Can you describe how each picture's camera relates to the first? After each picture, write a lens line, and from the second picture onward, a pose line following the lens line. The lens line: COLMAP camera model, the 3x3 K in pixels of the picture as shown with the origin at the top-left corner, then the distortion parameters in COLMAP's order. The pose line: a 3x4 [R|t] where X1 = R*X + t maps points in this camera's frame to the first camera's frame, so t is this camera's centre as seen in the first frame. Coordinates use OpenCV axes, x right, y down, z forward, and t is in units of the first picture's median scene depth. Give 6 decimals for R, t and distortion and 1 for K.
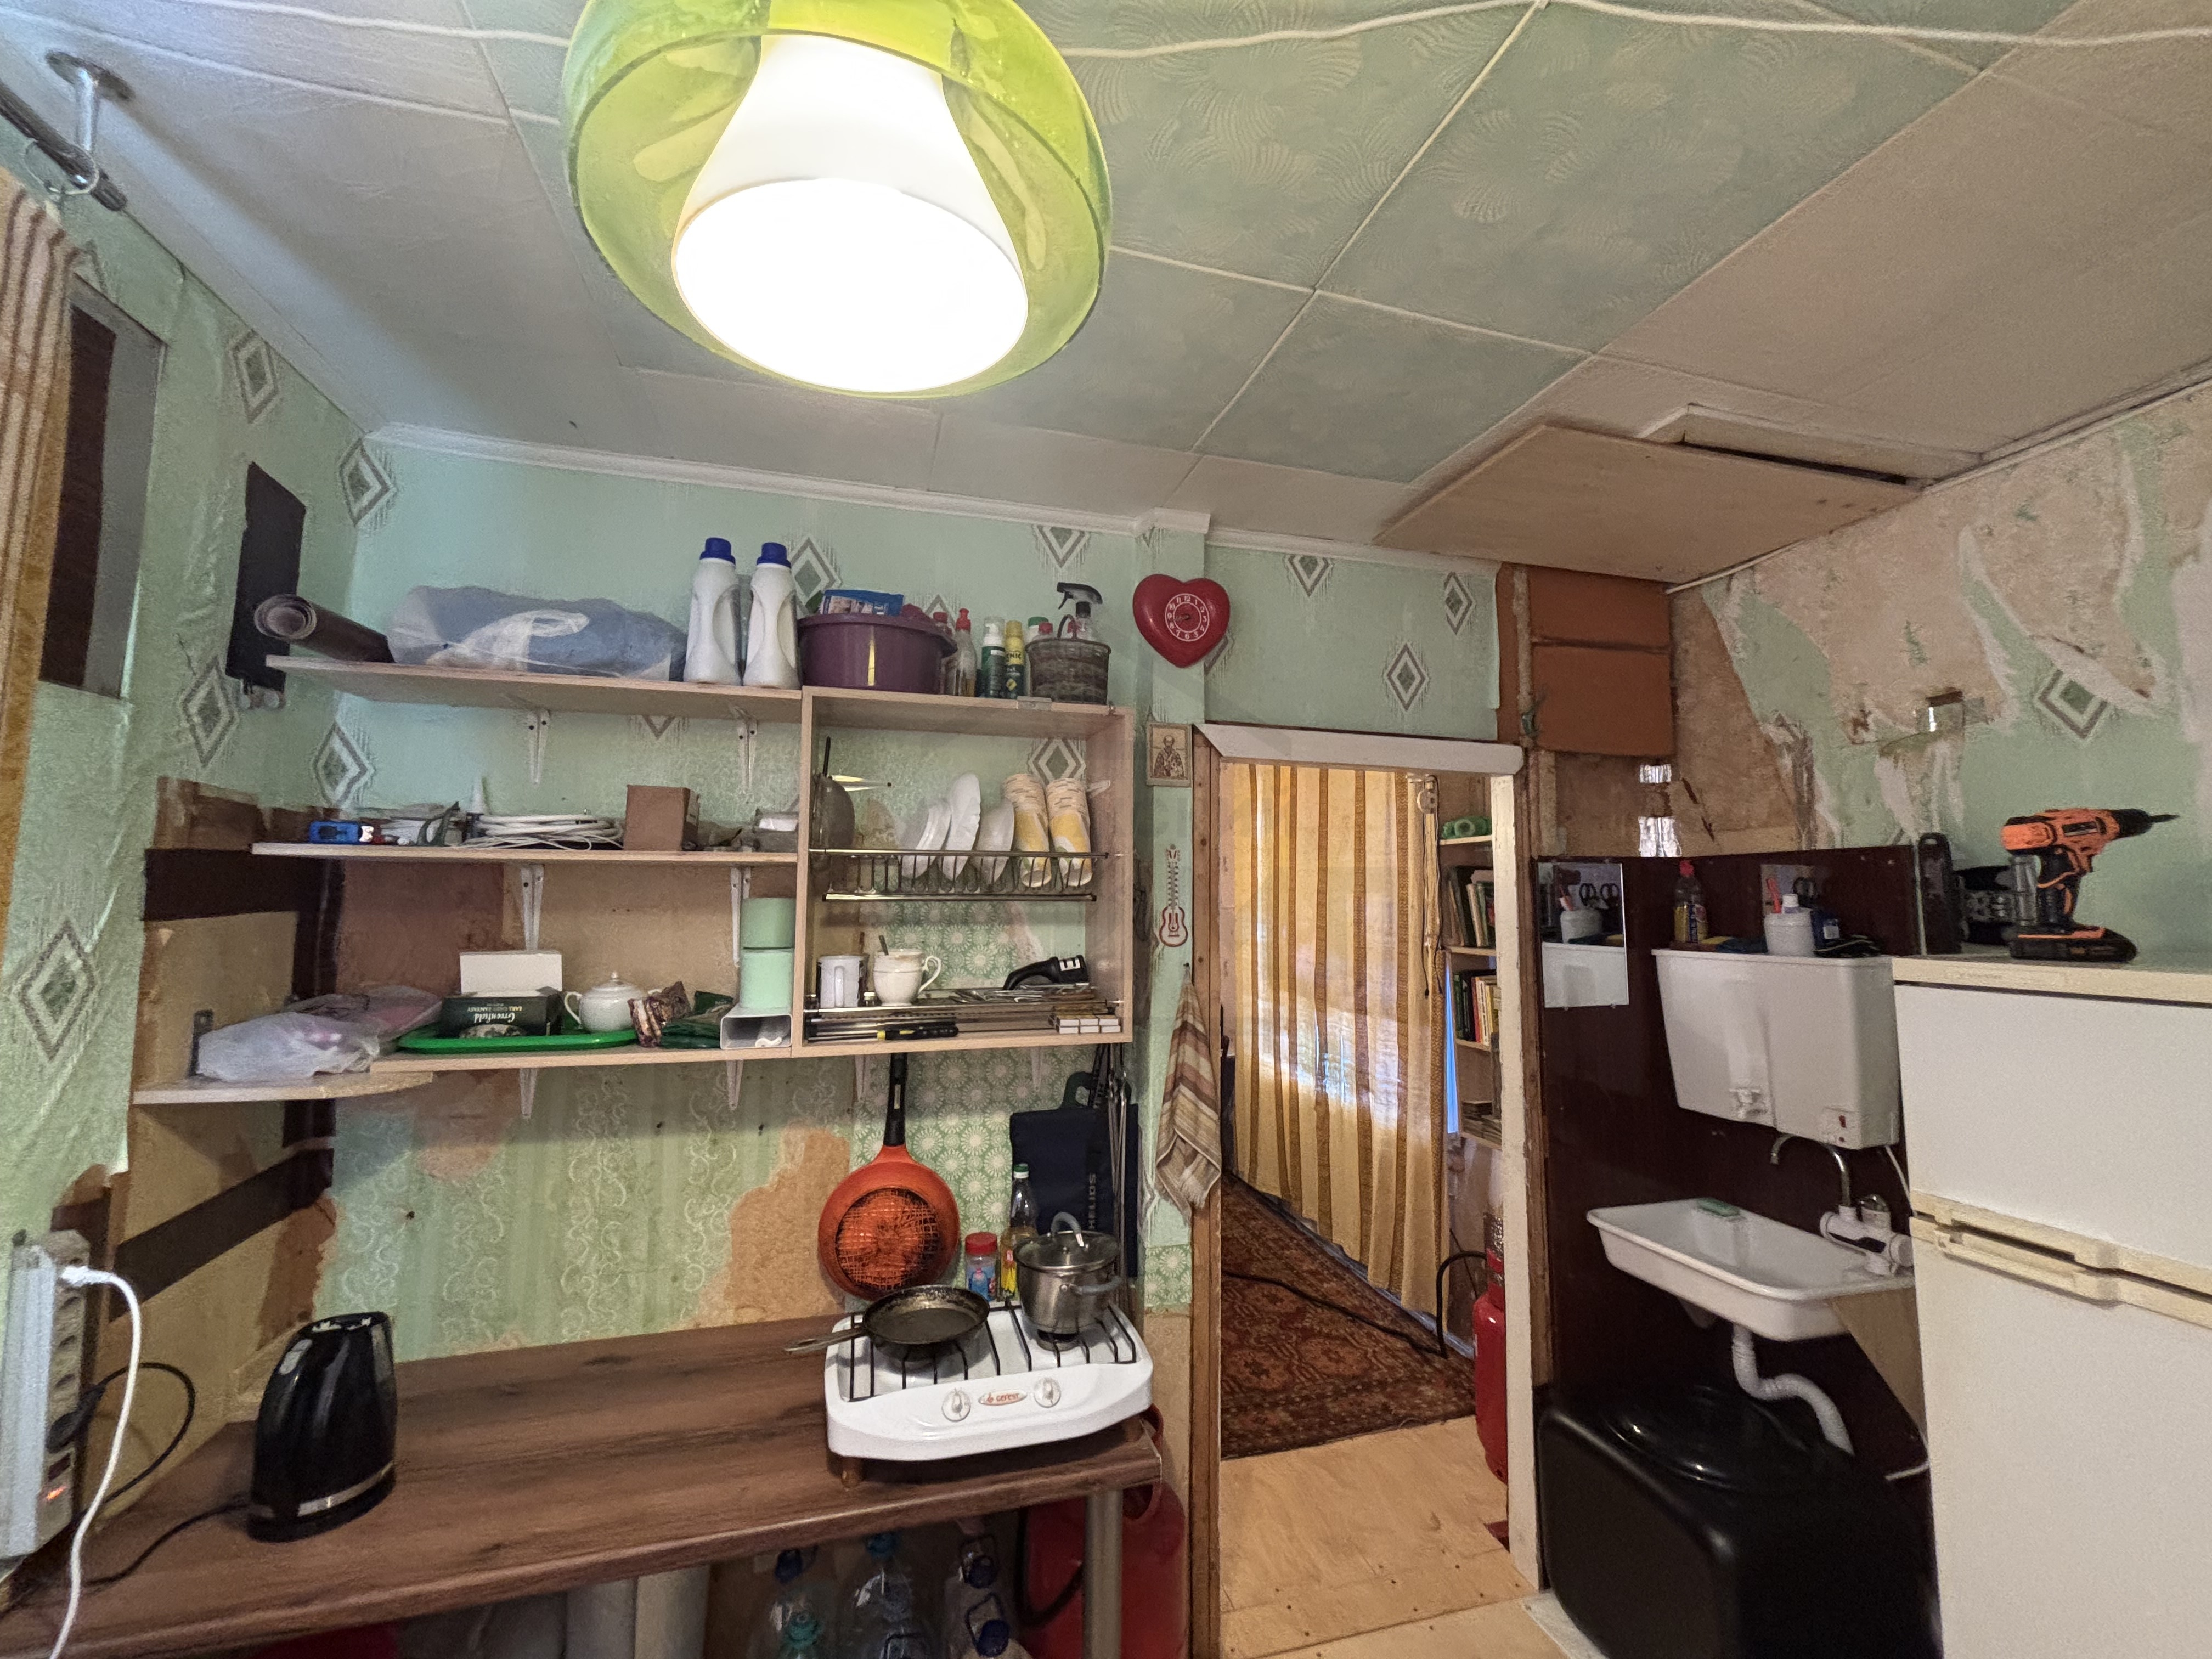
lens RADIAL K [[896.6, 0, 1100.9], [0, 896.6, 825.4], [0, 0, 1]] dist [0.001471, 0.000051]
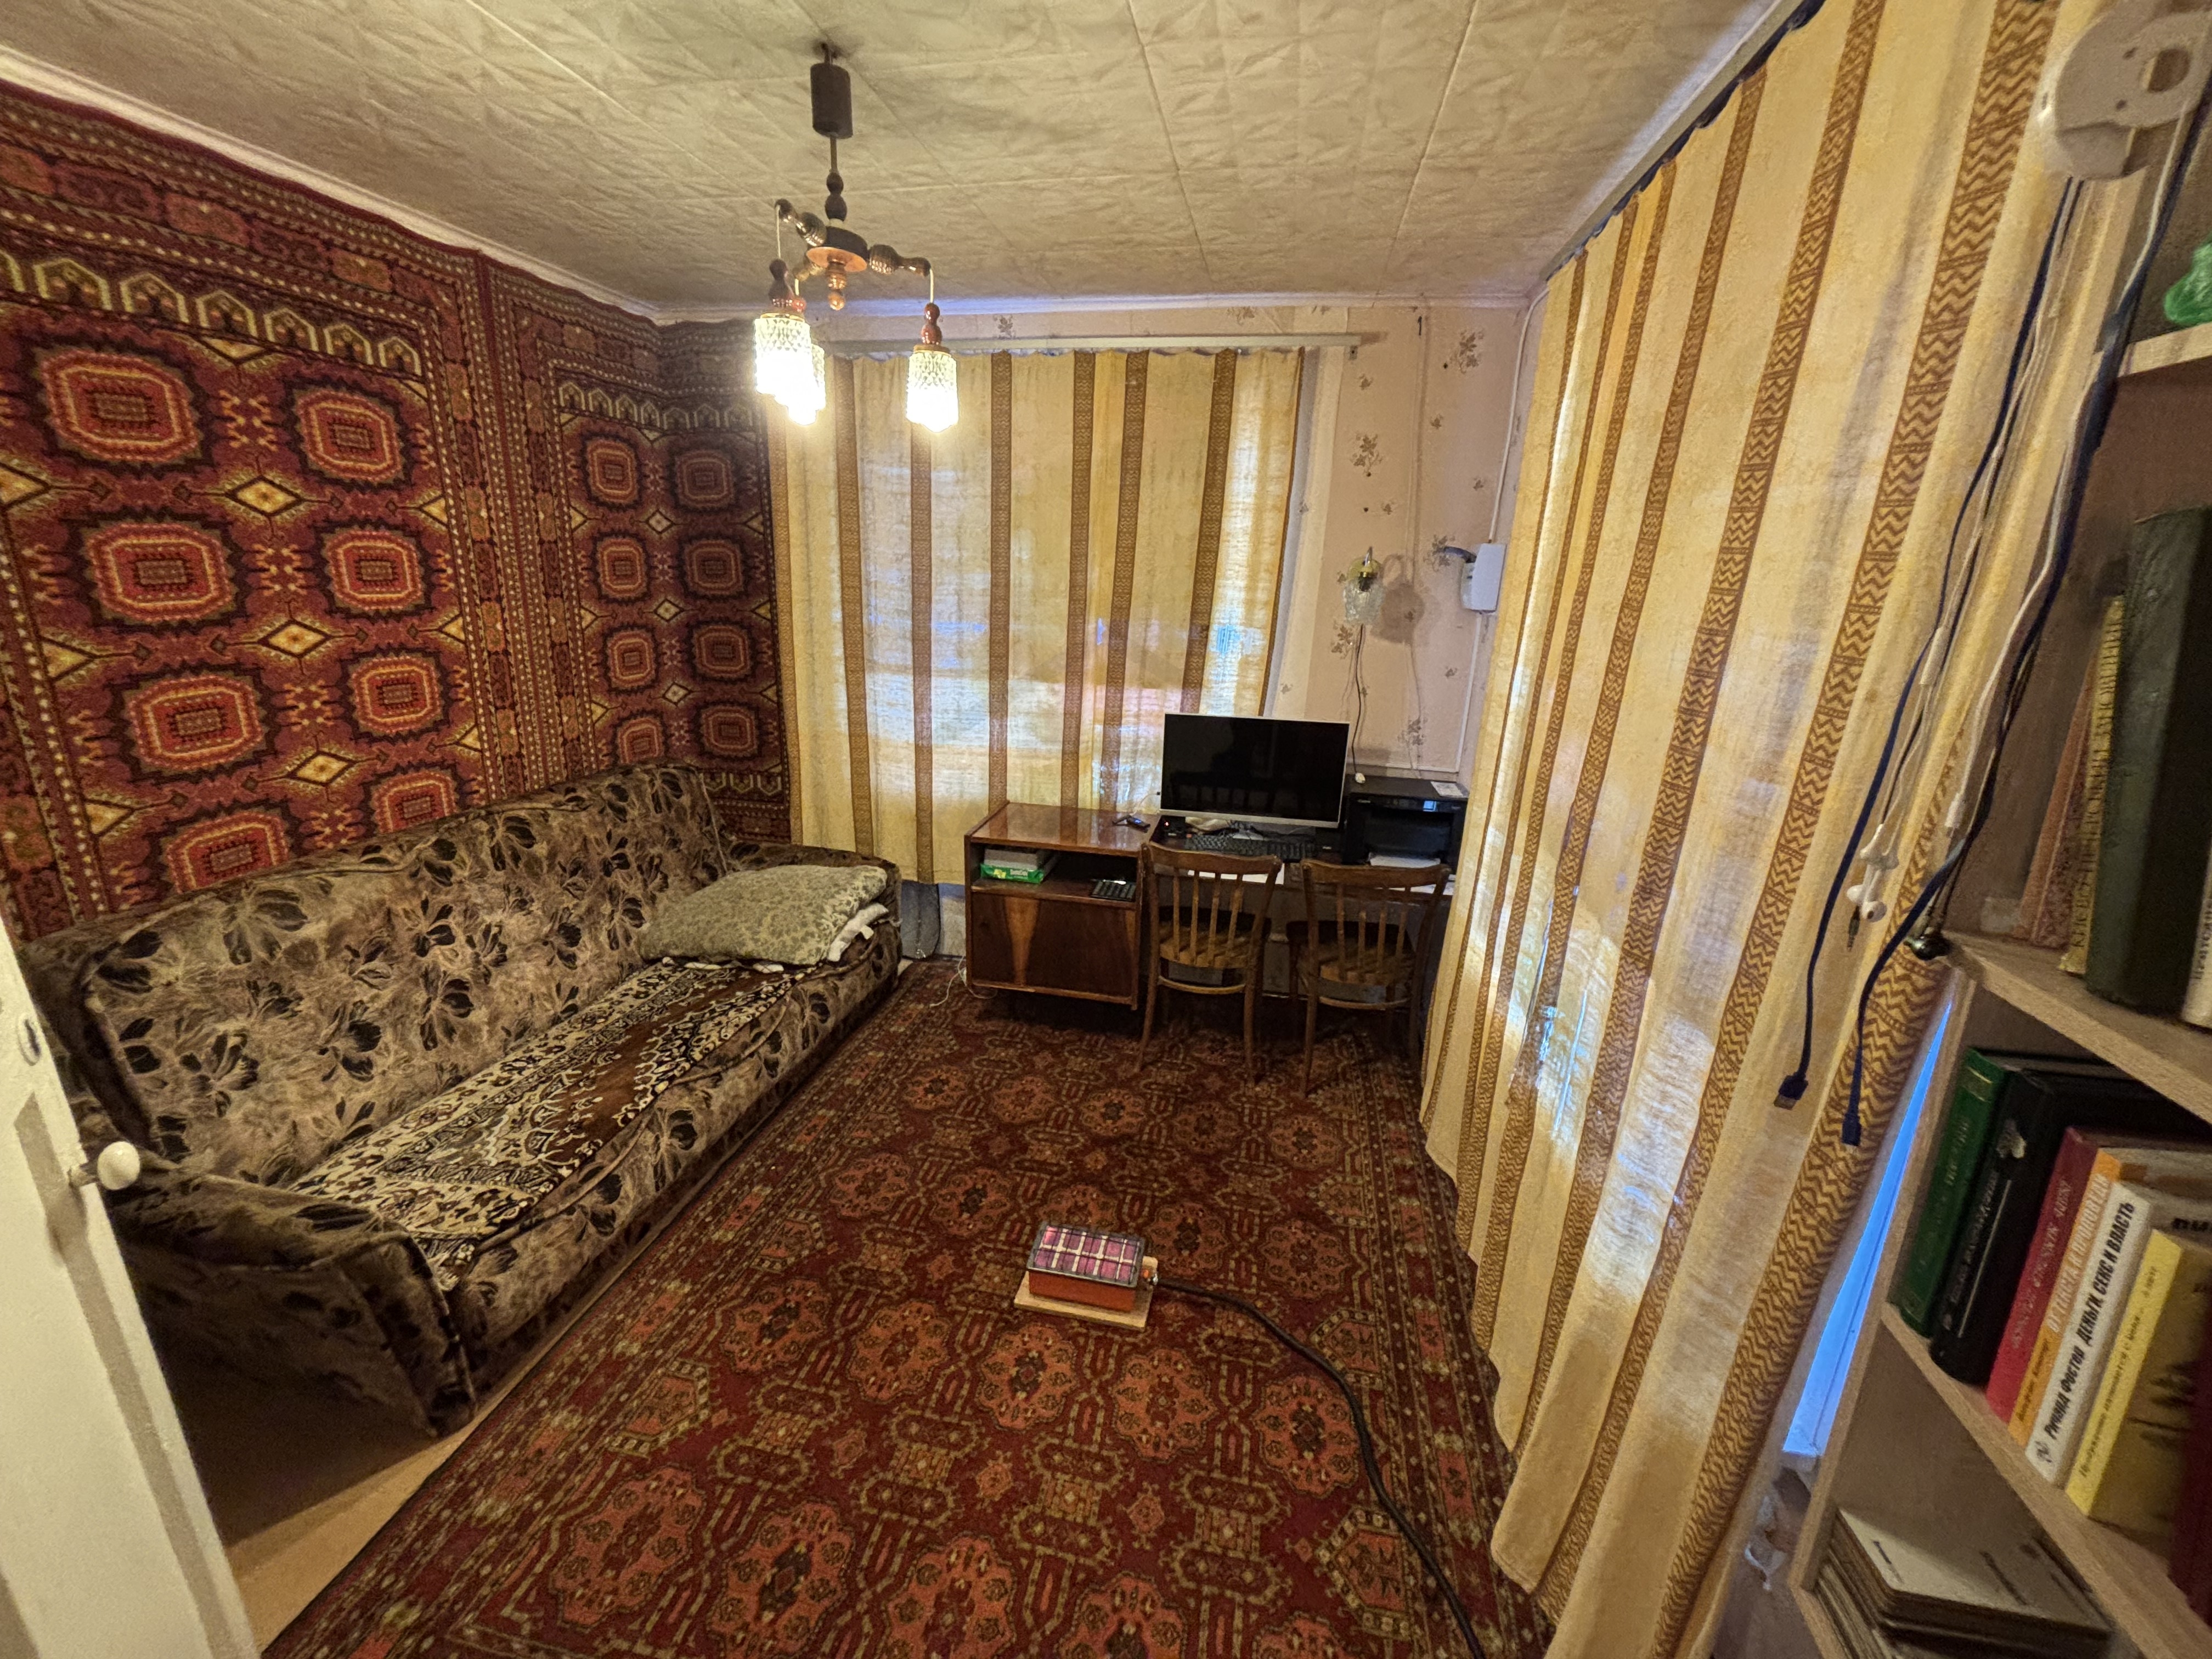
lens RADIAL K [[891.1, 0, 1106.0], [0, 891.1, 829.5], [0, 0, 1]] dist [-0.001264, -0.000114]
pose [[0.890815, 0.157251, -0.426286, 0.394991], [0.003411, 0.935860, 0.352355, 0.055858], [0.454353, -0.315338, 0.833142, 1.009272]]
